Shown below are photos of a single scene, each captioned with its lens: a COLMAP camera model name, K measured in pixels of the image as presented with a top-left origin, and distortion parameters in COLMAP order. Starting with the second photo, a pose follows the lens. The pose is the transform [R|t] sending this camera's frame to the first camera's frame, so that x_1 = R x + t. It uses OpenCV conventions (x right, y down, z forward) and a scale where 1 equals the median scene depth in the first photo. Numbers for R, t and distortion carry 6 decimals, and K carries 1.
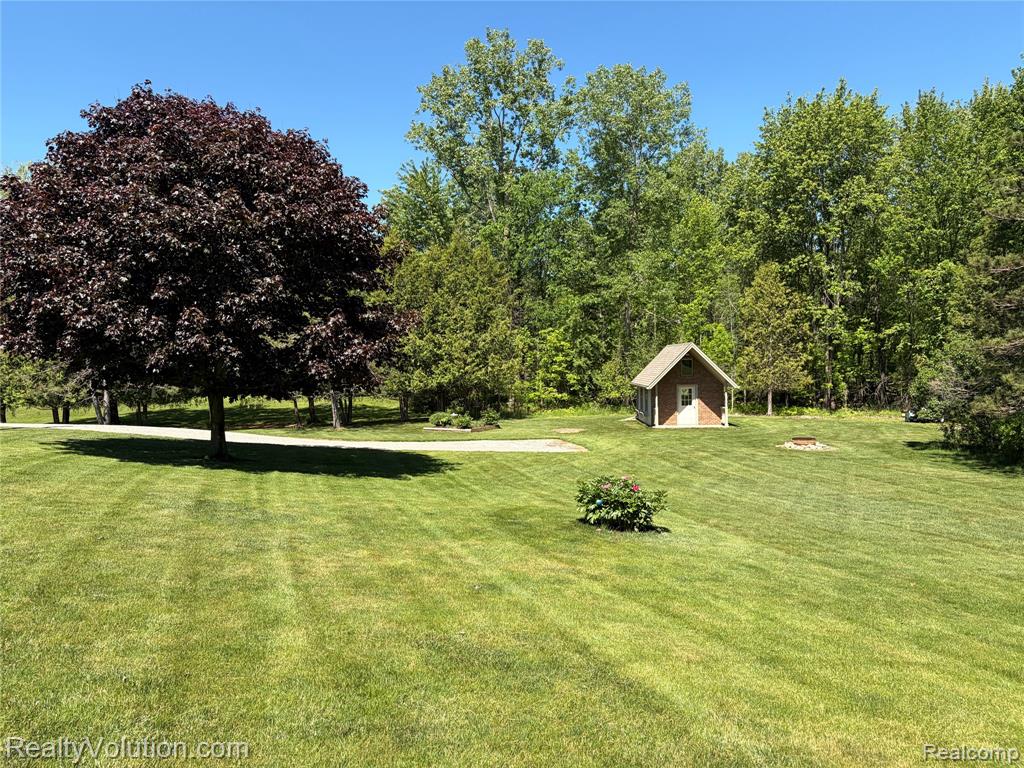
lens RADIAL K [[778.5, 0, 512.1], [0, 778.5, 383.2], [0, 0, 1]] dist [-0.000089, -0.000006]
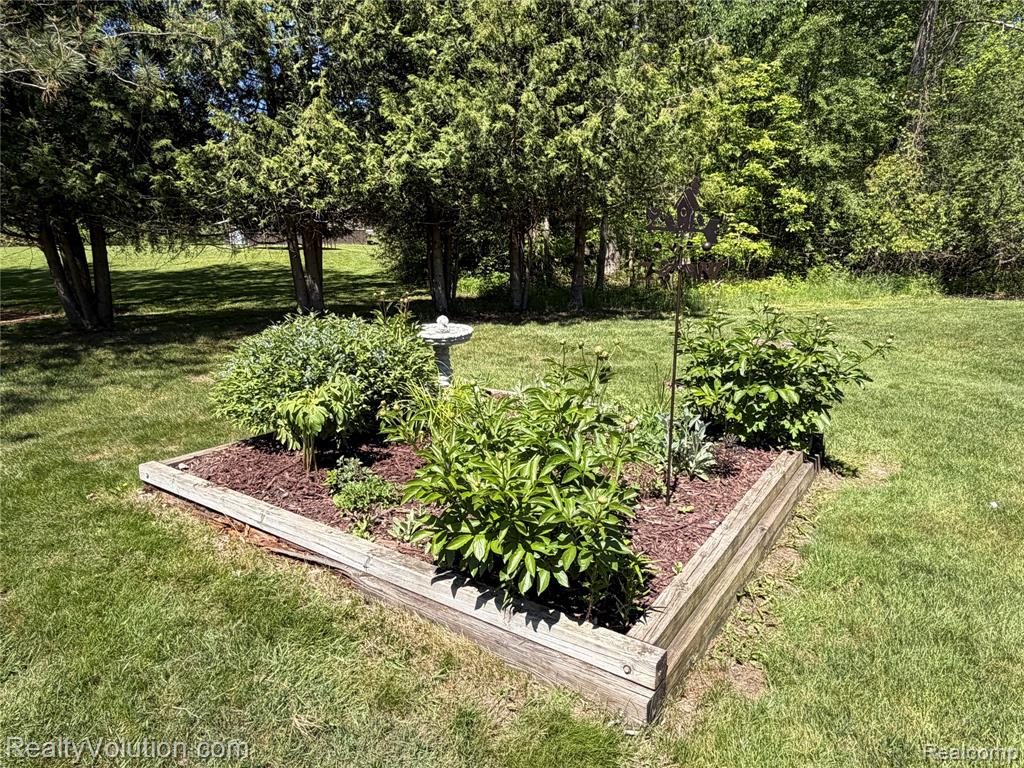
lens RADIAL K [[649.3, 0, 512.5], [0, 649.3, 383.4], [0, 0, 1]] dist [-0.001300, 0.009509]
pose [[0.998864, 0.013350, -0.045751, -0.044077], [-0.004481, 0.982019, 0.188732, 0.022422], [0.047447, -0.188312, 0.980962, 0.666504]]
